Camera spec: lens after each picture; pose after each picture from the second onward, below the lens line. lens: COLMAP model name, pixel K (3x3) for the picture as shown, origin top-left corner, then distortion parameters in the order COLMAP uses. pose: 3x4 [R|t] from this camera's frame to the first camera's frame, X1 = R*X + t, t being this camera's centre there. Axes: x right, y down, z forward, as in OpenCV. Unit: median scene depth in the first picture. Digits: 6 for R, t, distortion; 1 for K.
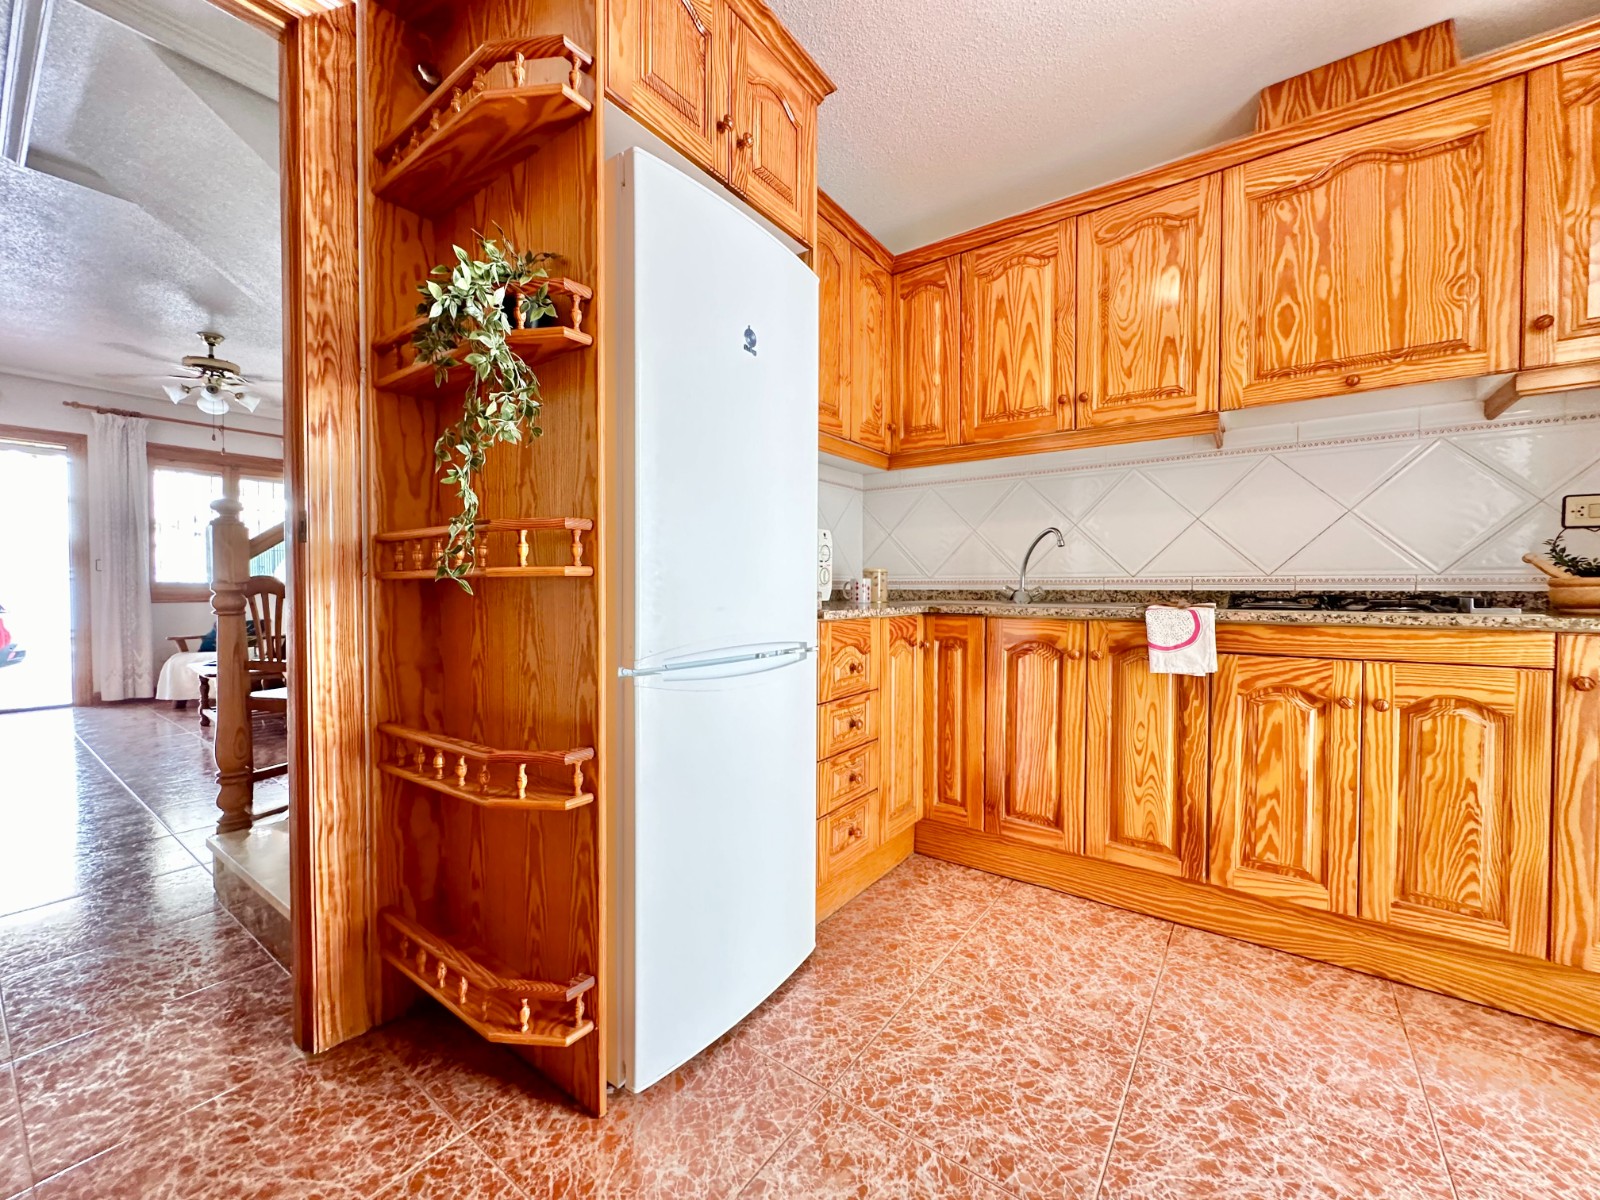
lens RADIAL K [[639.3, 0, 803.6], [0, 639.3, 600.0], [0, 0, 1]] dist [-0.000424, 0.000574]
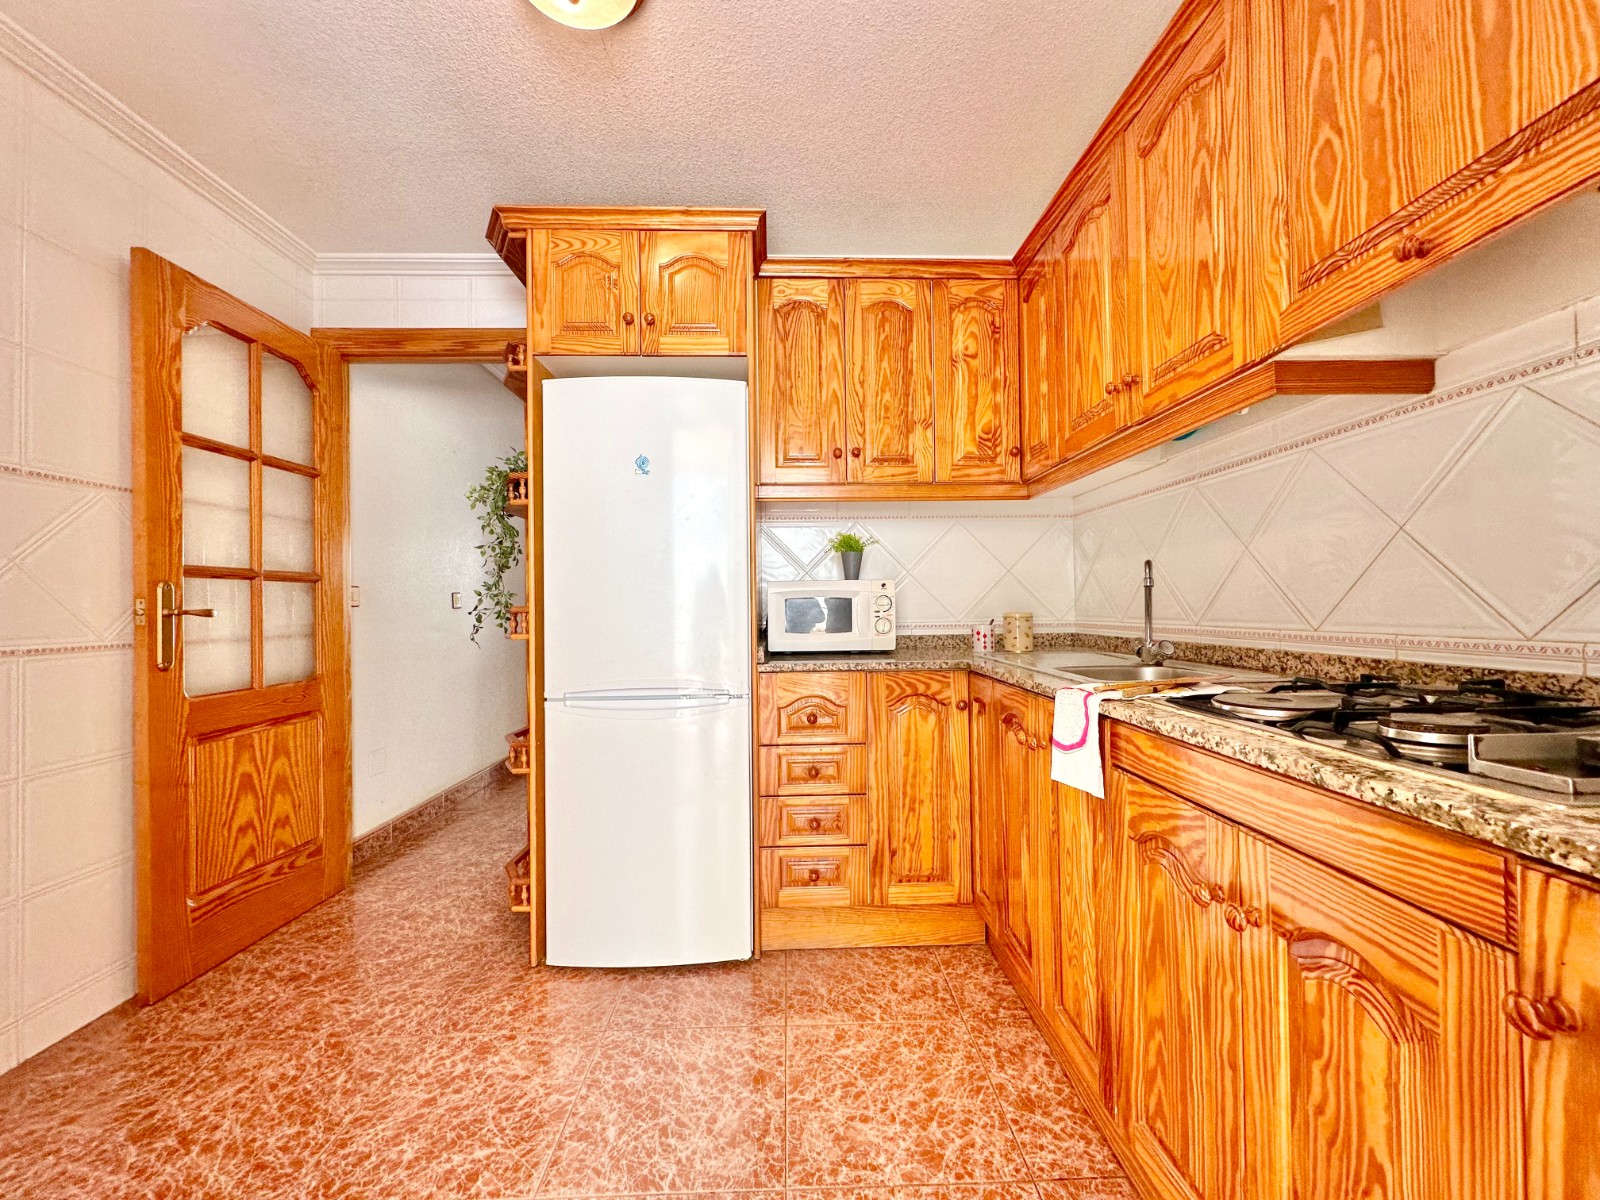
lens RADIAL K [[639.3, 0, 803.6], [0, 639.3, 600.0], [0, 0, 1]] dist [-0.000424, 0.000574]
pose [[0.610263, -0.017976, -0.791995, 0.914059], [-0.003000, 0.999683, -0.025002, -0.063566], [0.792193, 0.017634, 0.610015, 0.336636]]
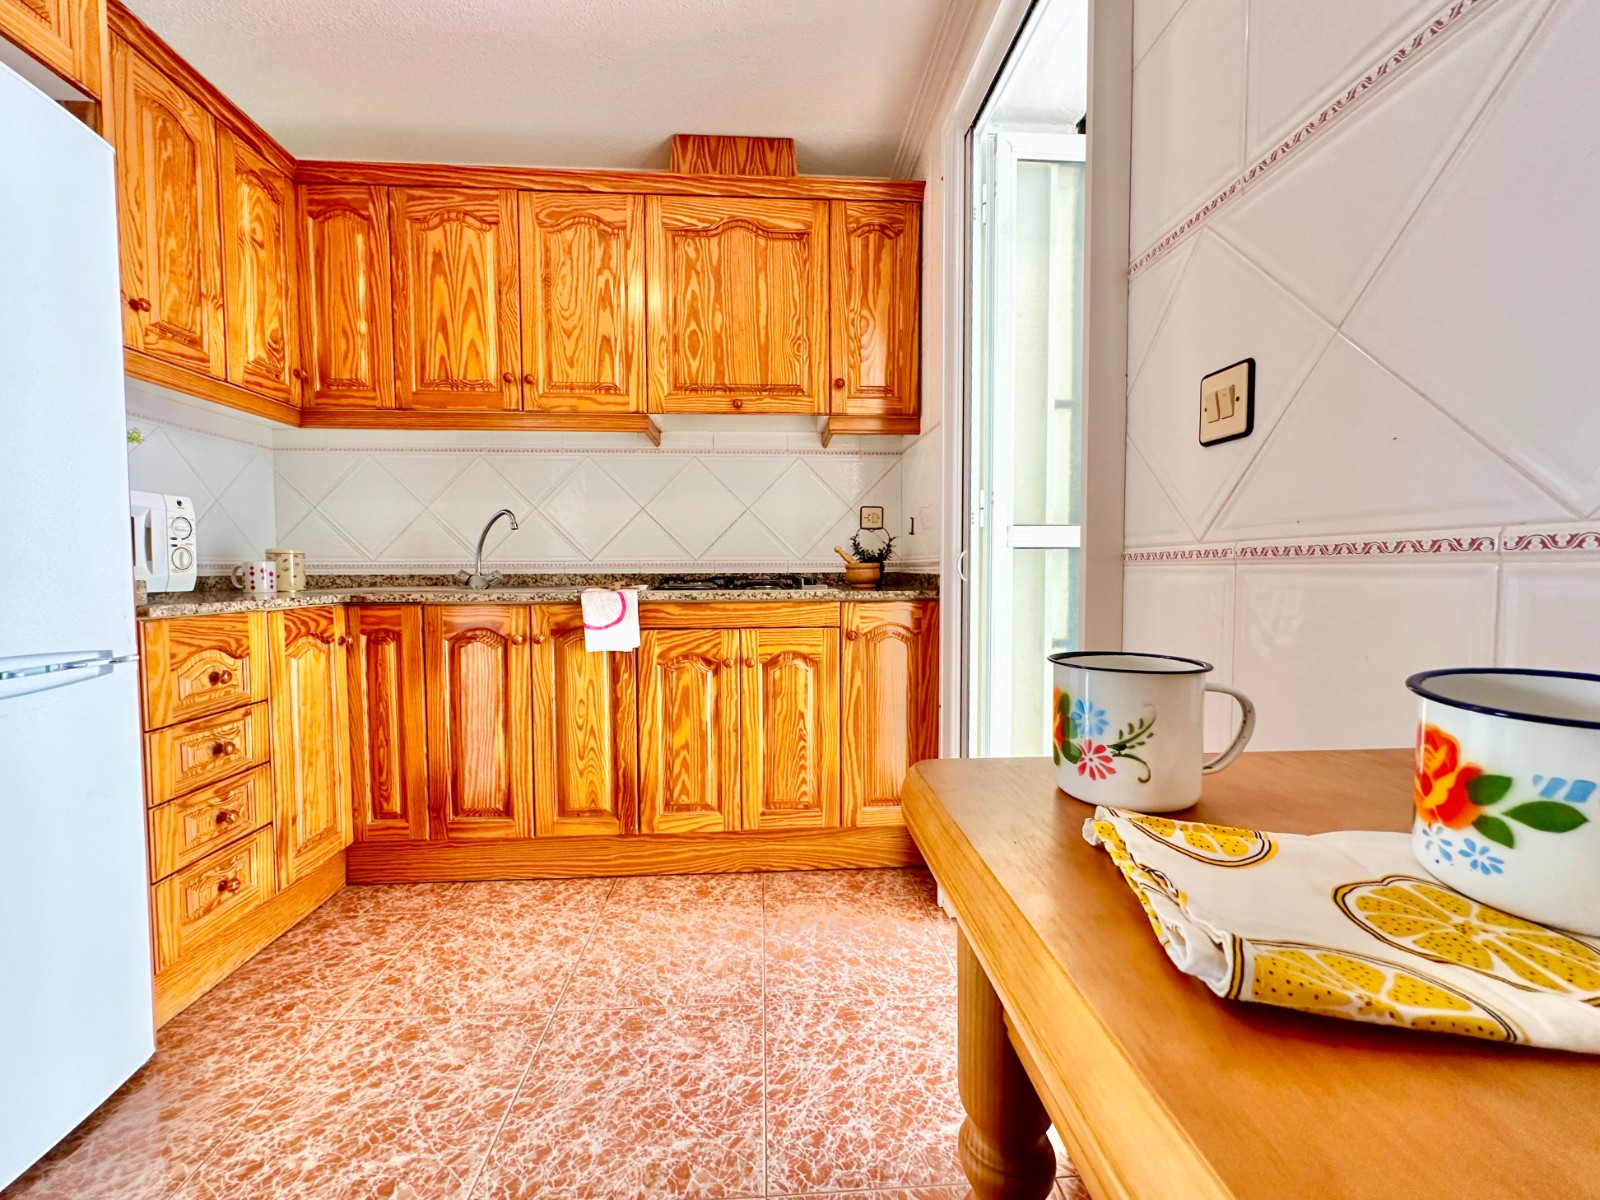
lens RADIAL K [[661.9, 0, 800.0], [0, 661.9, 600.0], [0, 0, 1]] dist [-0.000810, 0.000586]
pose [[0.772263, -0.034117, 0.634387, 0.118696], [0.017632, 0.999323, 0.032279, -0.001533], [-0.635059, -0.013742, 0.772342, -0.071846]]
